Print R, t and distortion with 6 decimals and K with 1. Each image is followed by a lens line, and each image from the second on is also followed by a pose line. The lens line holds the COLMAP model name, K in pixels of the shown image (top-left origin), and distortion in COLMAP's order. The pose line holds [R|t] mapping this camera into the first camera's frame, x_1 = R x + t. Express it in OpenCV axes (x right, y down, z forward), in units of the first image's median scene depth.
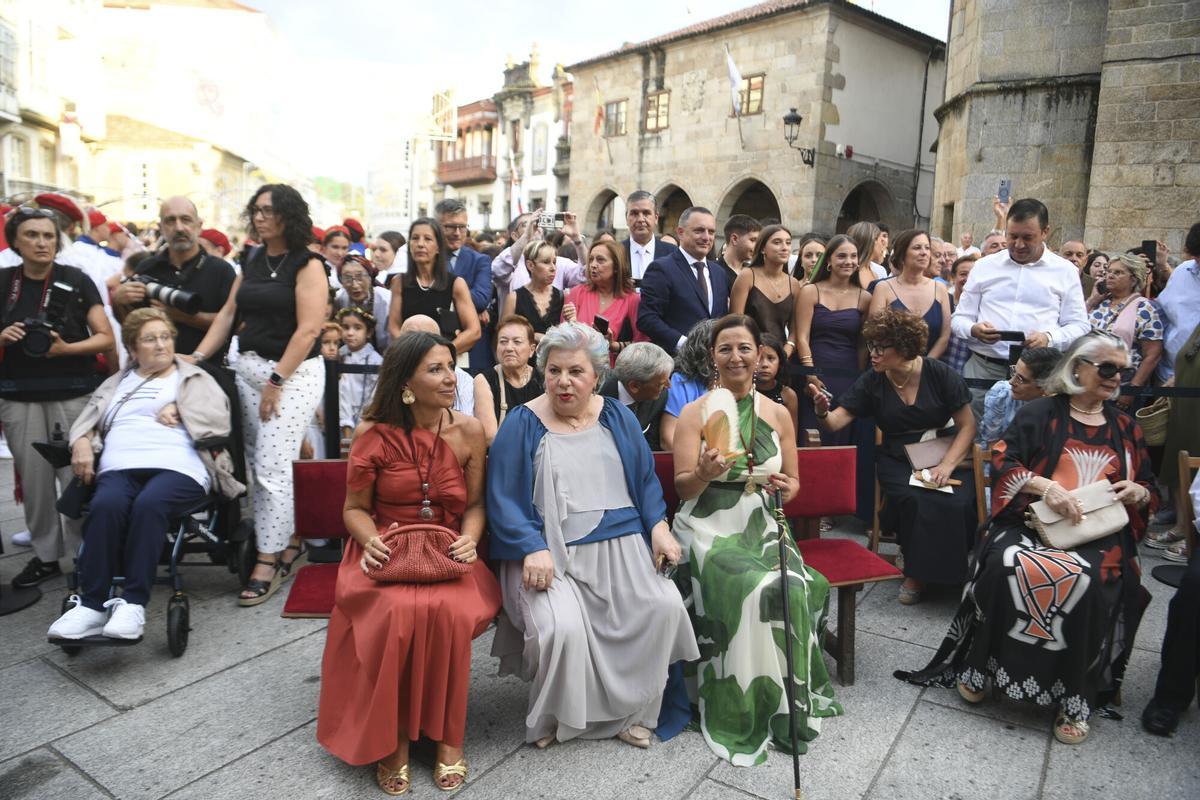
lens RADIAL K [[840.7, 0, 592.8], [0, 840.7, 389.6], [0, 0, 1]] dist [-0.058656, 0.012431]
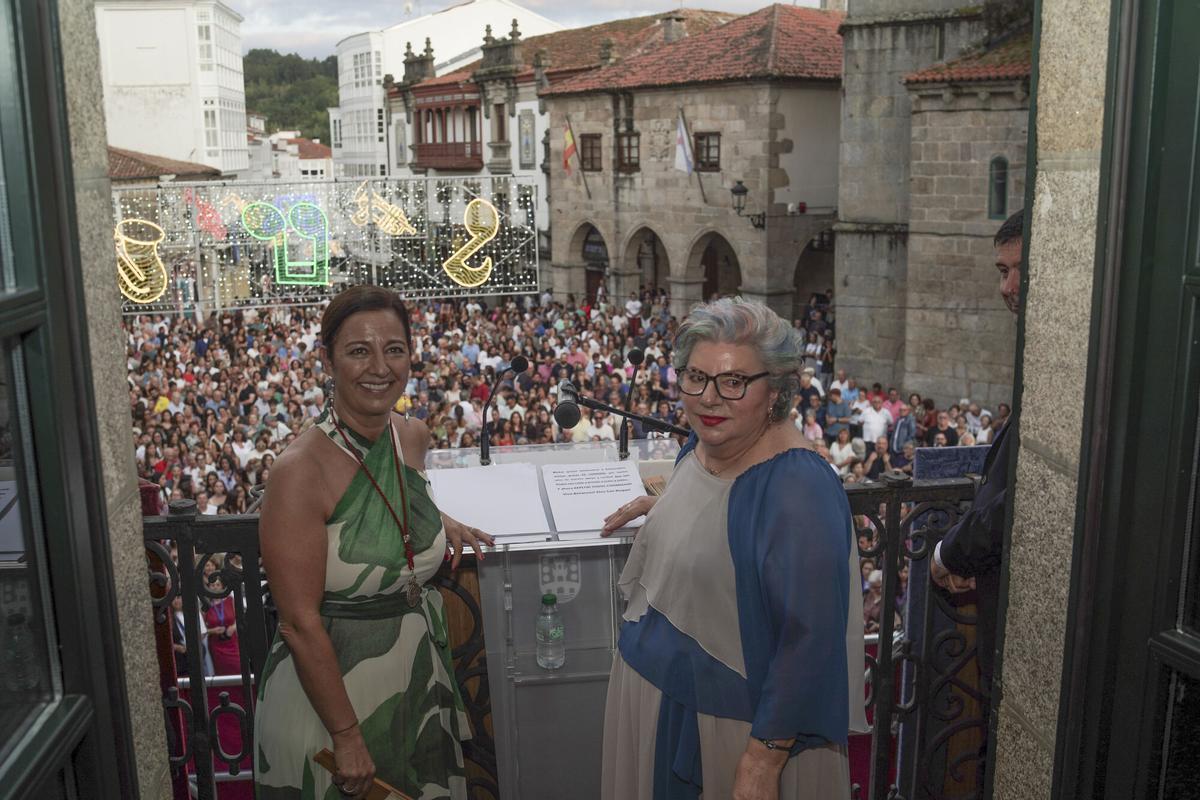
lens RADIAL K [[1168.9, 0, 601.0], [0, 1168.9, 395.5], [0, 0, 1]] dist [-0.062926, 0.000000]
pose [[0.997639, -0.049436, -0.047666, 0.116918], [0.052223, 0.996885, 0.059096, -0.154330], [0.044596, -0.061445, 0.997114, -0.502516]]
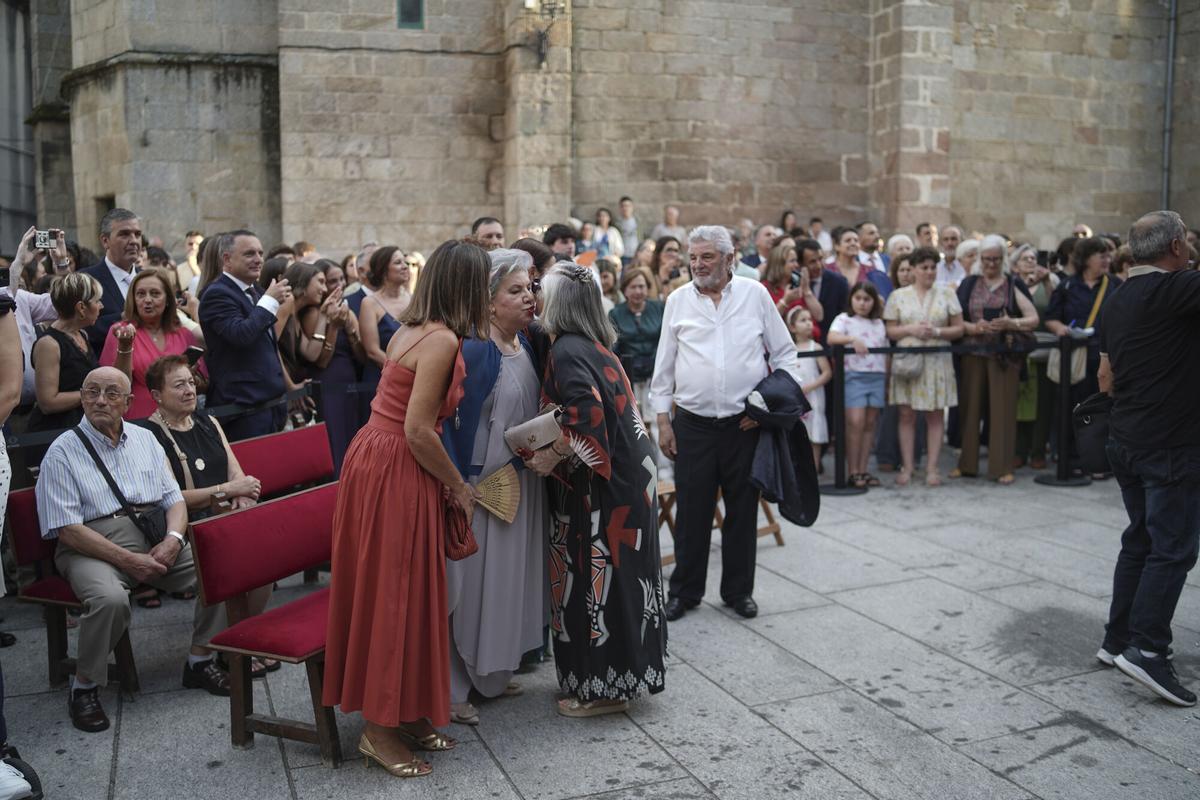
lens RADIAL K [[1168.9, 0, 589.1], [0, 1168.9, 402.0], [0, 0, 1]] dist [-0.062926, 0.000000]
pose [[0.583657, -0.129242, 0.801649, -0.153088], [0.153209, 0.987047, 0.047585, -0.006682], [-0.797416, 0.095047, 0.595898, -0.011947]]
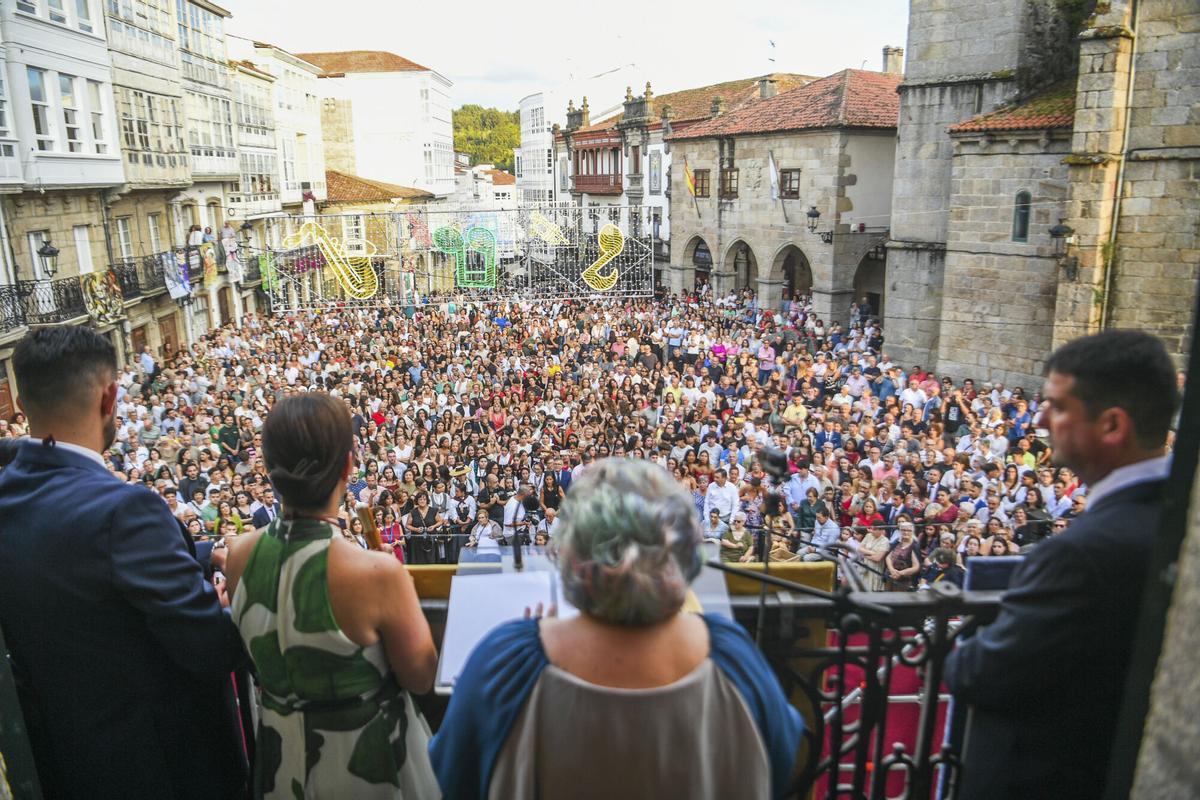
lens RADIAL K [[840.7, 0, 598.3], [0, 840.7, 401.0], [0, 0, 1]] dist [-0.058656, 0.012431]
pose [[0.984253, -0.013672, -0.176239, 0.122518], [0.032867, 0.993774, 0.106460, -0.167141], [0.173686, -0.110576, 0.978574, -0.462038]]
